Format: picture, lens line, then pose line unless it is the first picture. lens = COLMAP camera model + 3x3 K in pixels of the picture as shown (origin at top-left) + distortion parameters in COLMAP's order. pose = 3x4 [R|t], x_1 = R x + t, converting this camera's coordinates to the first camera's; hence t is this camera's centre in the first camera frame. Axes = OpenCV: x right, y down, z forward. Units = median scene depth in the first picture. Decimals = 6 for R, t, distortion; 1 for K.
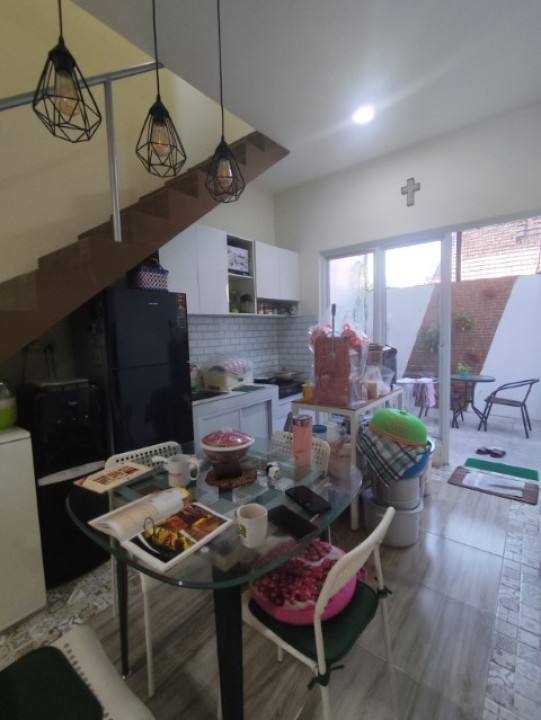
lens RADIAL K [[330.5, 0, 267.3], [0, 330.5, 359.9], [0, 0, 1]] dist [-0.002148, 0.000331]
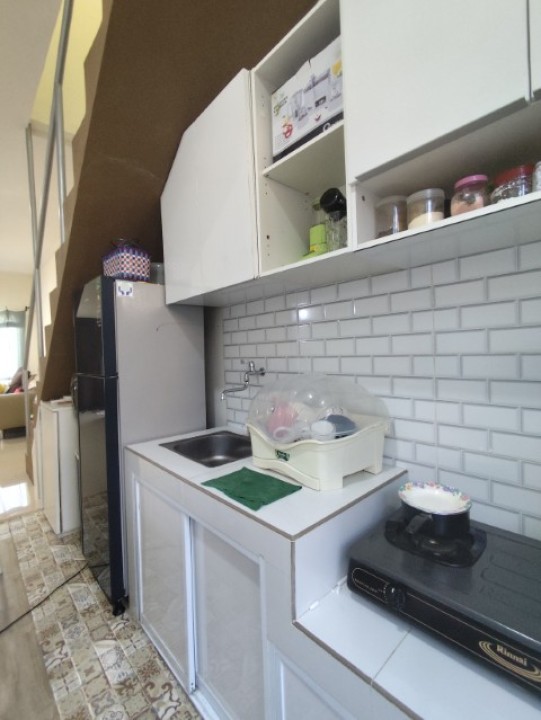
lens RADIAL K [[330.5, 0, 267.3], [0, 330.5, 359.9], [0, 0, 1]] dist [-0.002148, 0.000331]
pose [[-0.159179, 0.058956, -0.985488, 0.257243], [-0.041969, 0.996909, 0.066418, -0.062877], [0.986357, 0.051932, -0.156212, 1.012093]]
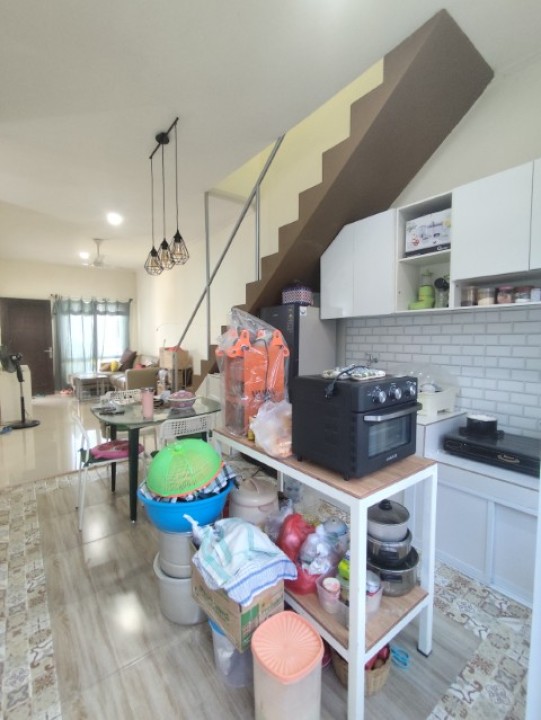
lens RADIAL K [[330.5, 0, 267.3], [0, 330.5, 359.9], [0, 0, 1]] dist [-0.002148, 0.000331]
pose [[-0.247621, 0.088722, -0.964786, 0.678238], [-0.074184, 0.991139, 0.110186, -0.087095], [0.966013, 0.098856, -0.238845, 0.853178]]
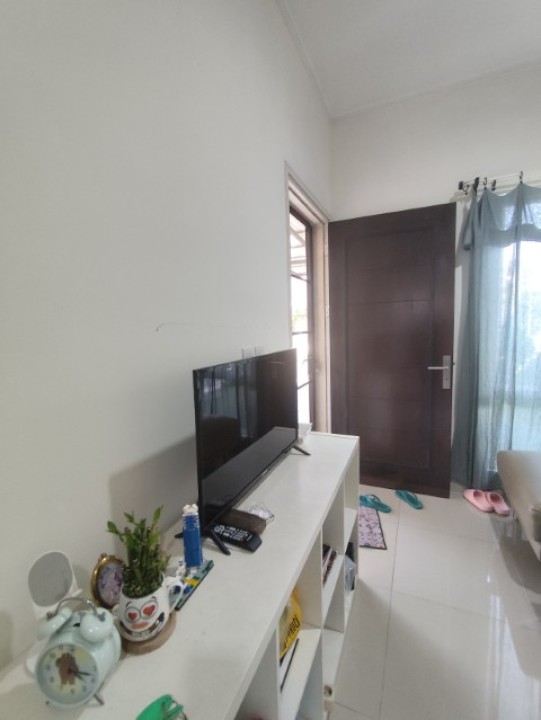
lens RADIAL K [[337.7, 0, 270.5], [0, 337.7, 360.0], [0, 0, 1]] dist [-0.001682, -0.000246]
pose [[-0.964317, 0.082710, -0.251500, -0.583407], [0.034602, 0.981173, 0.190004, 0.039891], [0.262481, 0.174522, -0.949024, -0.527567]]
